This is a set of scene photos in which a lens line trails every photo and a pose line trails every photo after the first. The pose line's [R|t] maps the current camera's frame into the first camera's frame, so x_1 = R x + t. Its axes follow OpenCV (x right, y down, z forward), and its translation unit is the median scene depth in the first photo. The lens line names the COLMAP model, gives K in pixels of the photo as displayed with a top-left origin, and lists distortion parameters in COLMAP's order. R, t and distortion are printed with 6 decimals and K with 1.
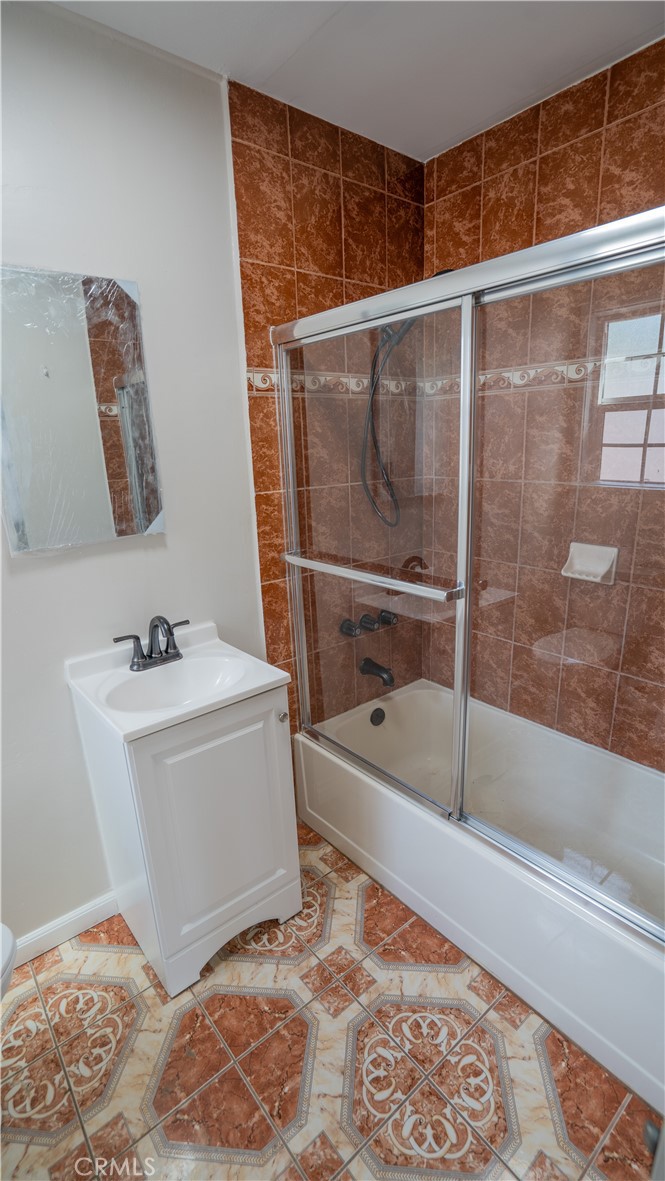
lens RADIAL K [[561.9, 0, 332.5], [0, 561.9, 590.5], [0, 0, 1]] dist [-0.054239, 0.024369]
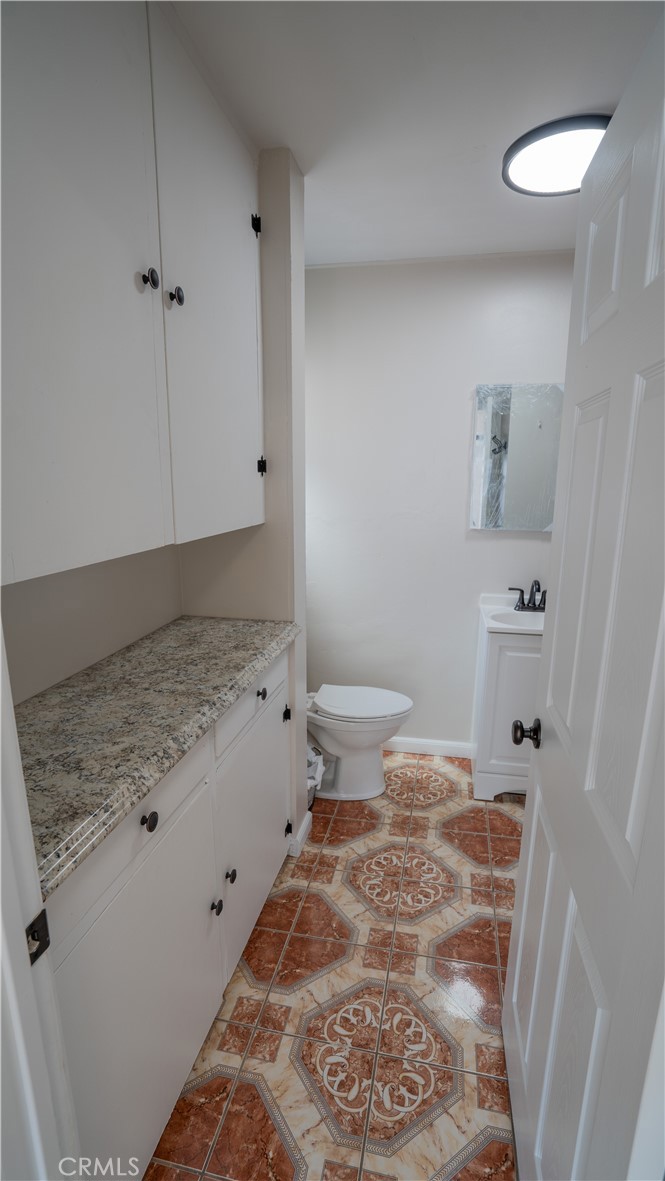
lens RADIAL K [[561.9, 0, 332.5], [0, 561.9, 590.5], [0, 0, 1]] dist [-0.054239, 0.024369]
pose [[0.622359, 0.212685, -0.753282, 0.572965], [-0.260280, 0.963844, 0.057093, 0.138124], [0.738189, 0.160532, 0.655215, -0.532463]]
